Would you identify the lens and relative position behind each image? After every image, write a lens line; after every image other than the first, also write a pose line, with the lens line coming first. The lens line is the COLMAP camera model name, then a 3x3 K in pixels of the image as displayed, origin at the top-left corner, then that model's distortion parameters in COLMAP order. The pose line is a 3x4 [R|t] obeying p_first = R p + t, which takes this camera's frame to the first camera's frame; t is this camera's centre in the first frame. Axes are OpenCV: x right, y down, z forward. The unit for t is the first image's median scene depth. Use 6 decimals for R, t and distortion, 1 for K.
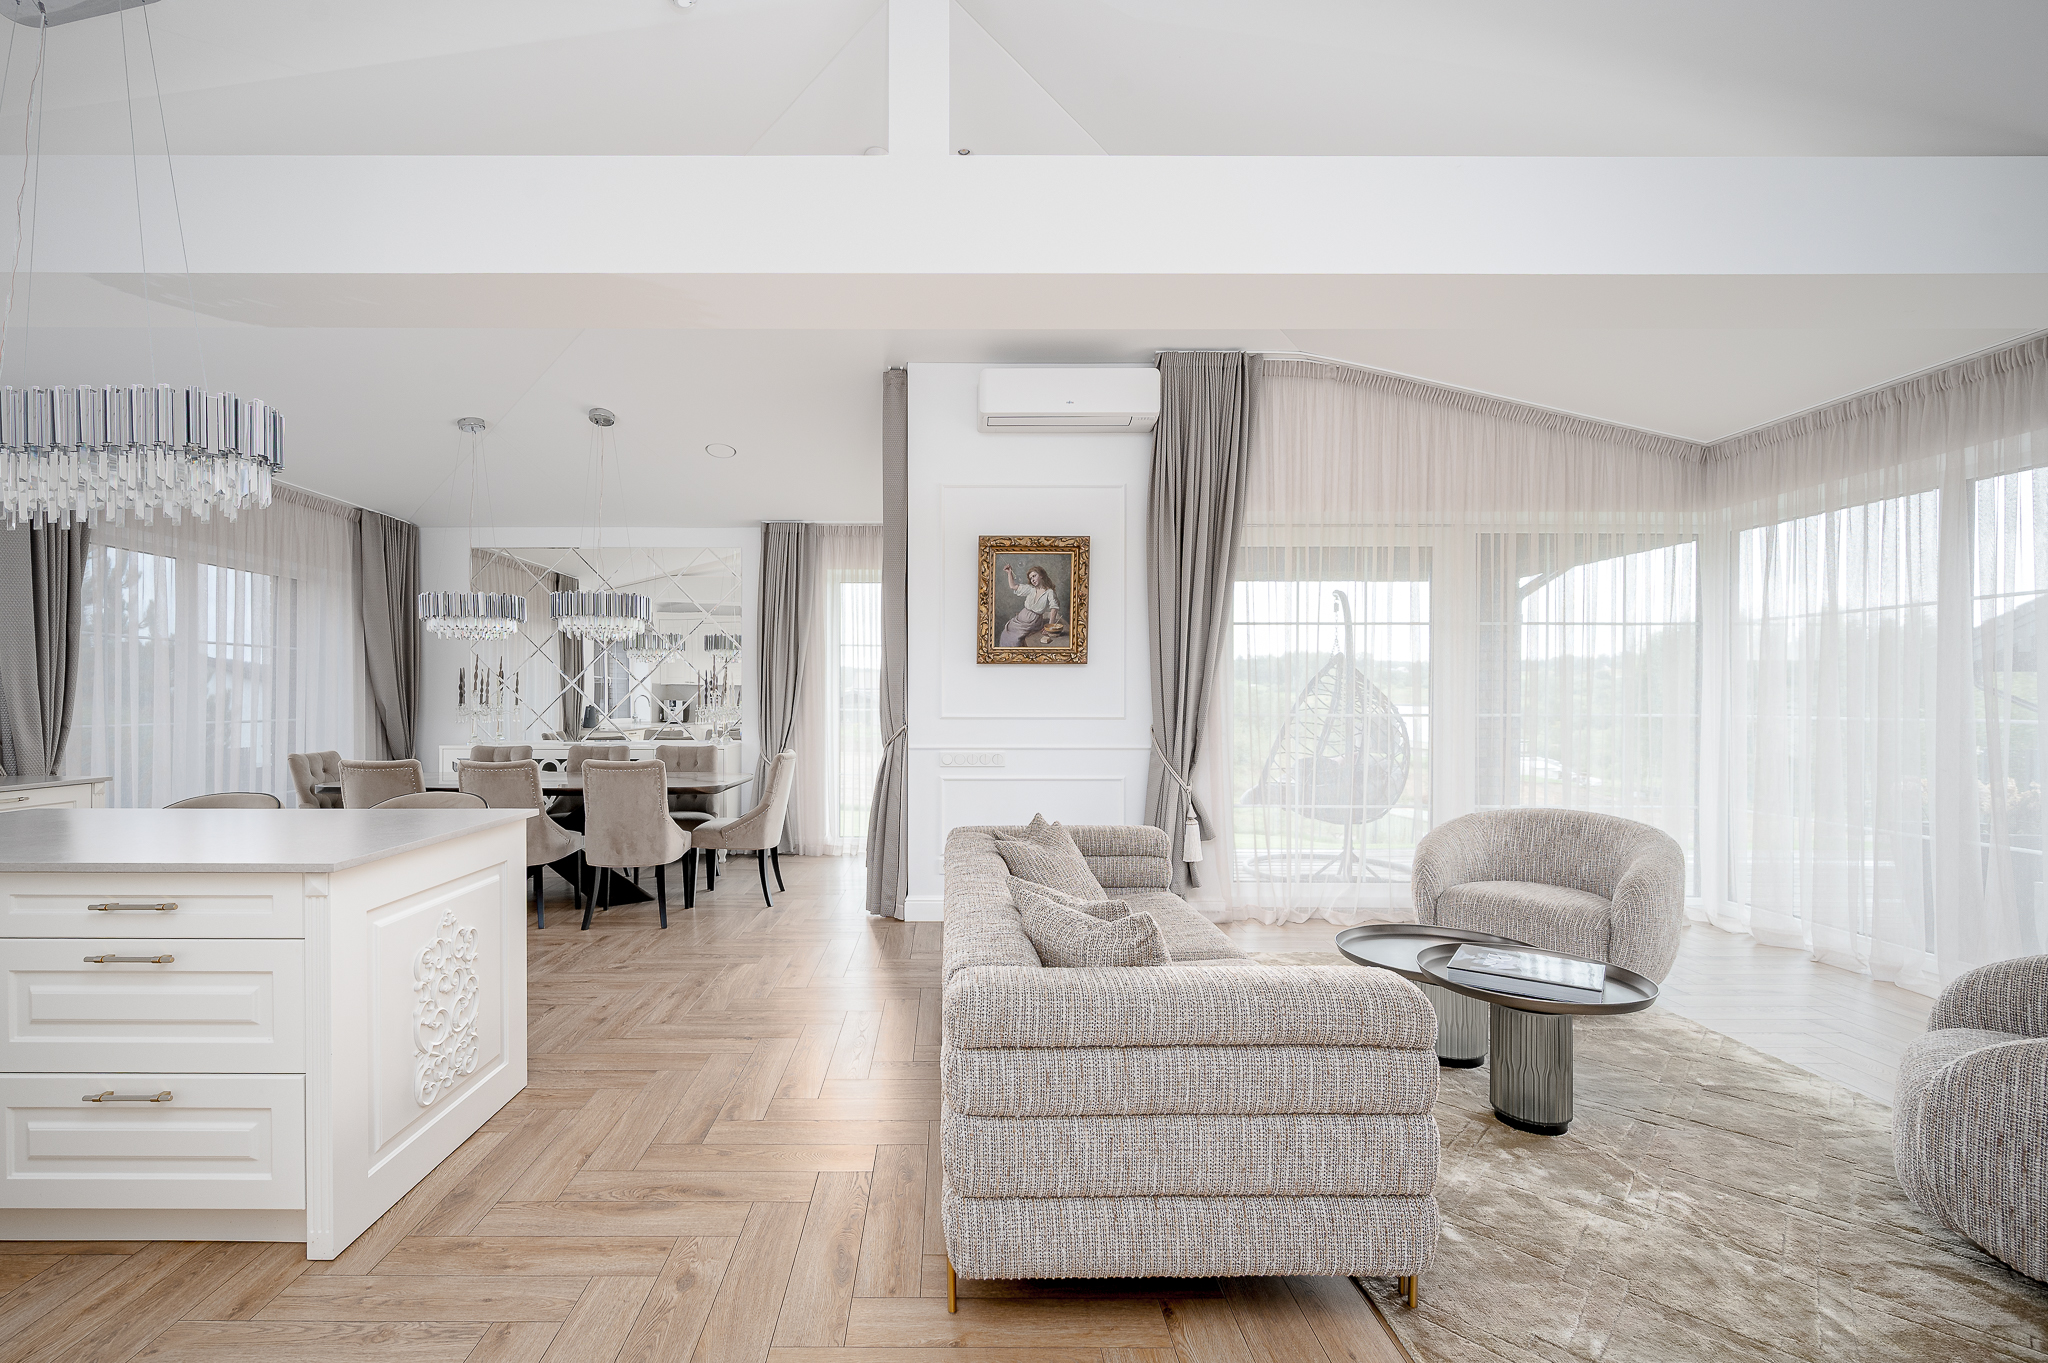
lens RADIAL K [[882.7, 0, 941.4], [0, 882.7, 706.1], [0, 0, 1]] dist [-0.003538, 0.000471]
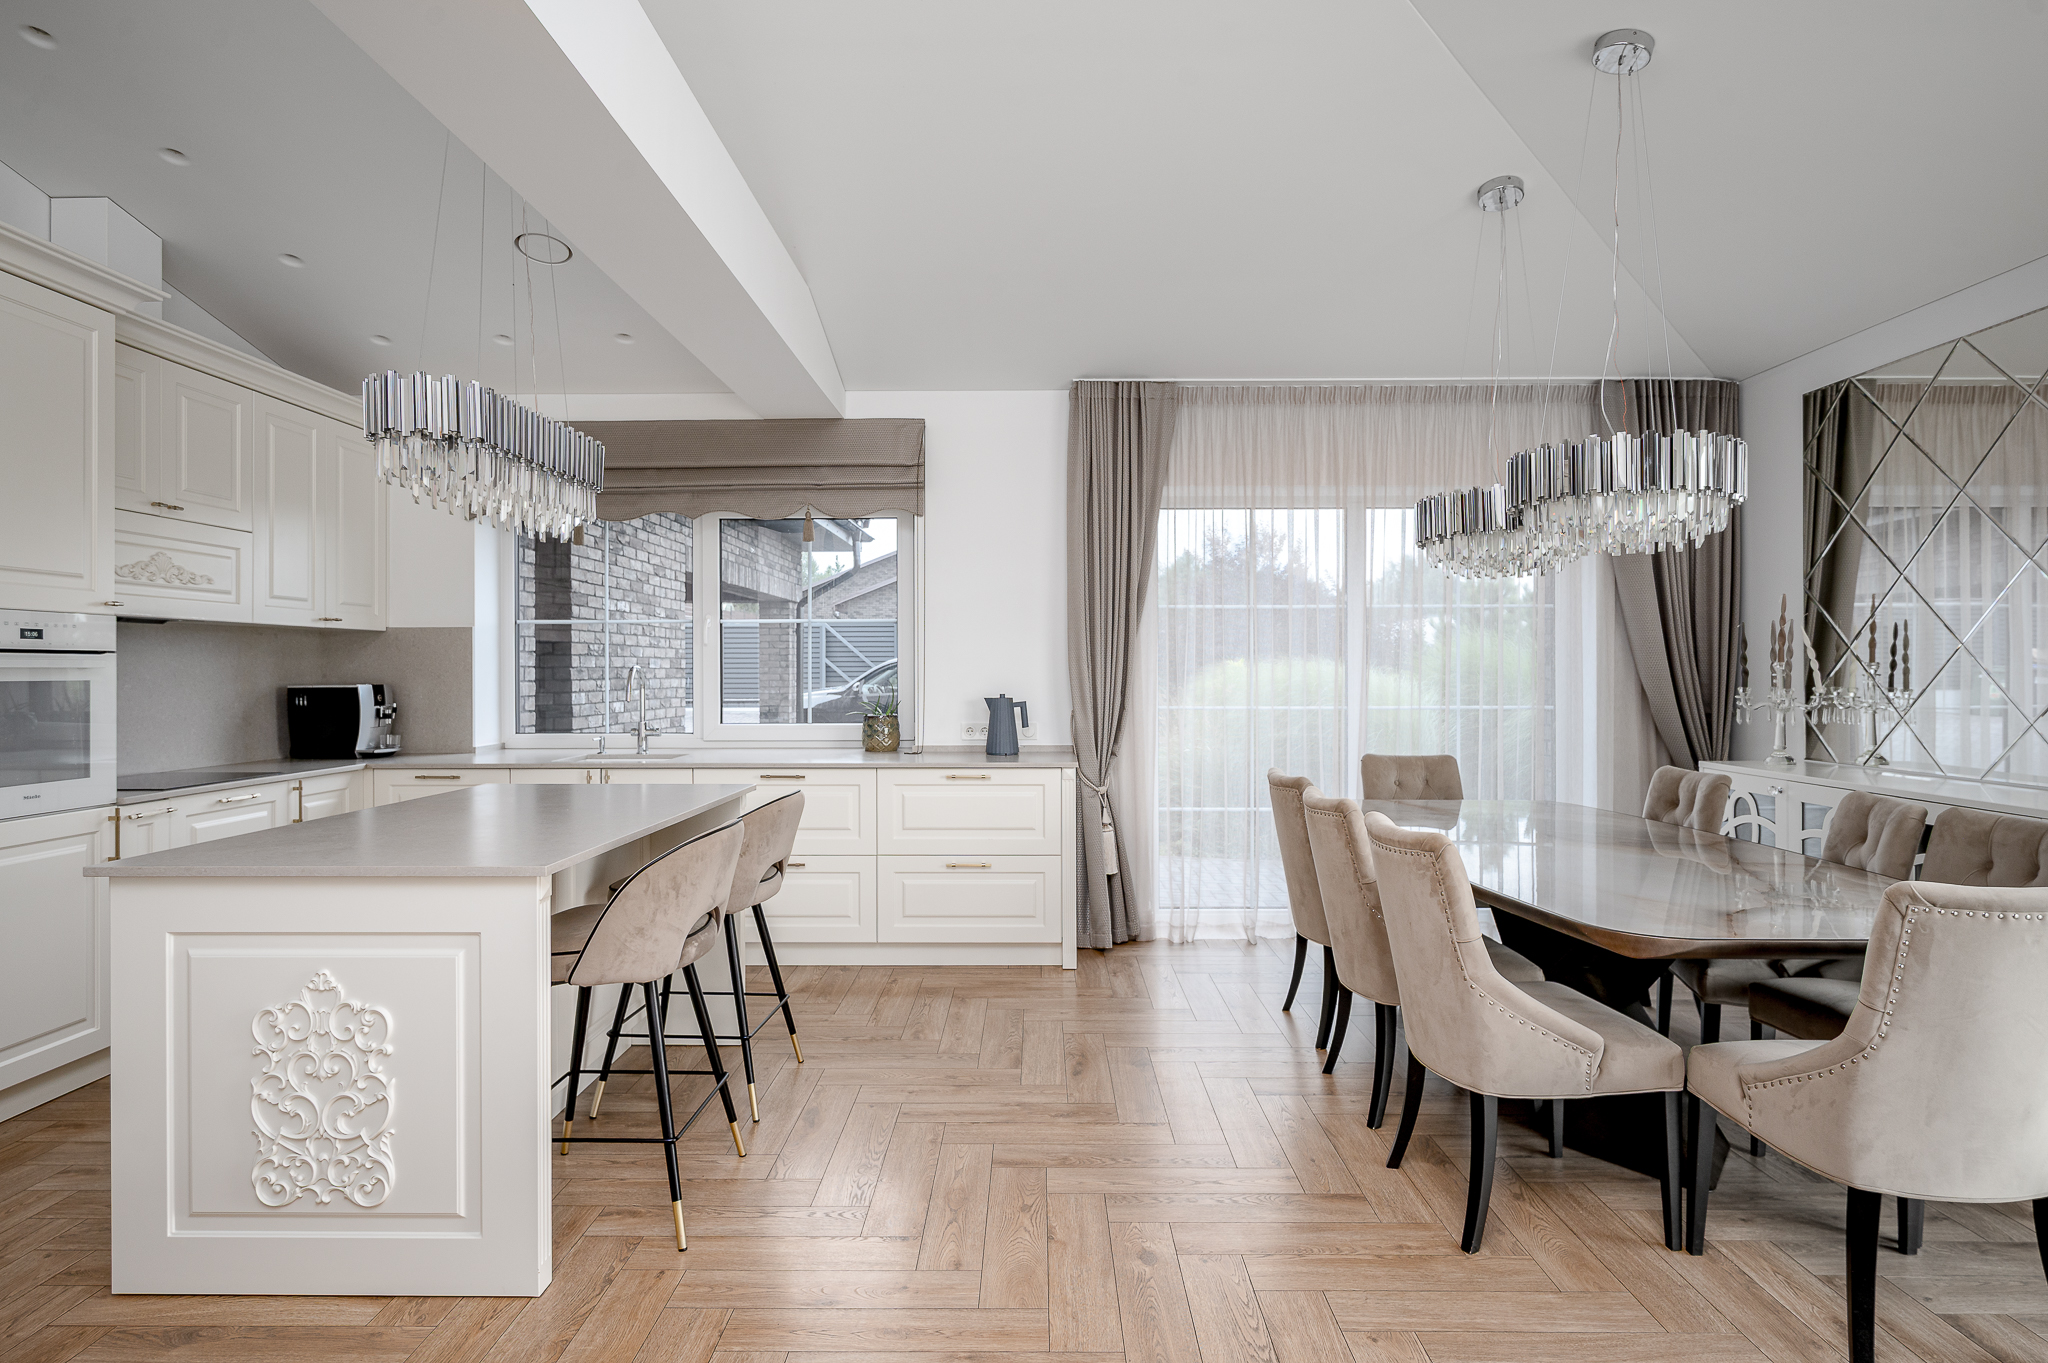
lens RADIAL K [[1109.5, 0, 1028.7], [0, 1109.5, 672.3], [0, 0, 1]] dist [0.002793, -0.000484]
pose [[0.008453, 0.001890, -0.999962, 0.195105], [-0.010419, 0.999944, 0.001802, -0.012458], [0.999910, 0.010403, 0.008472, 0.781084]]
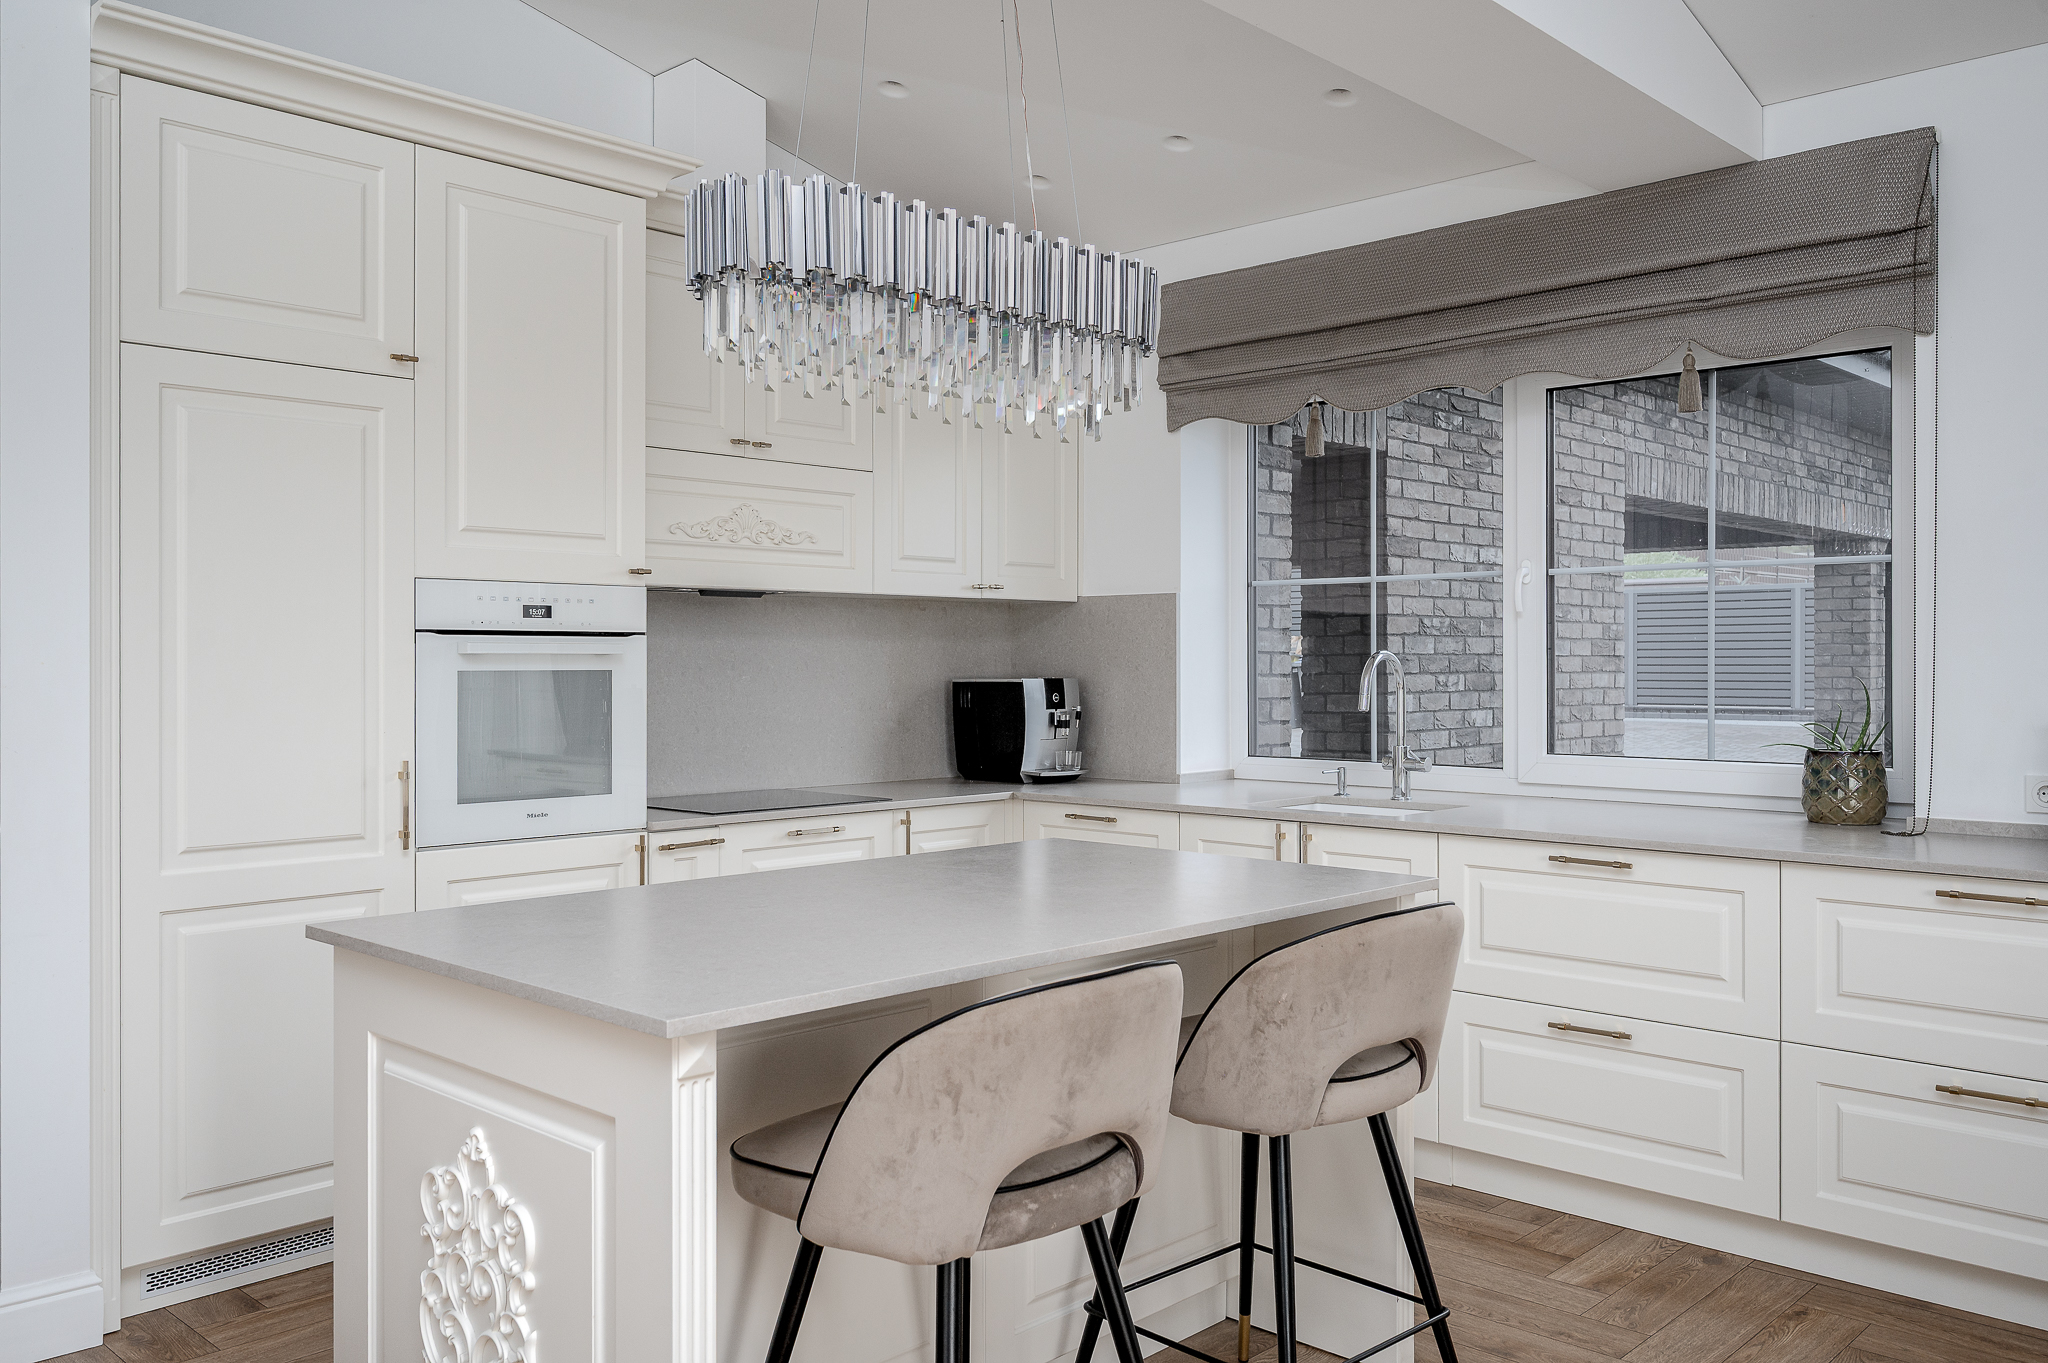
lens RADIAL K [[1625.9, 0, 1033.6], [0, 1625.9, 663.2], [0, 0, 1]] dist [-0.004699, 0.017845]
pose [[-0.677021, 0.000929, -0.735963, -0.058701], [-0.009805, 0.999899, 0.010282, -0.013619], [0.735899, 0.014177, -0.676943, 0.892073]]
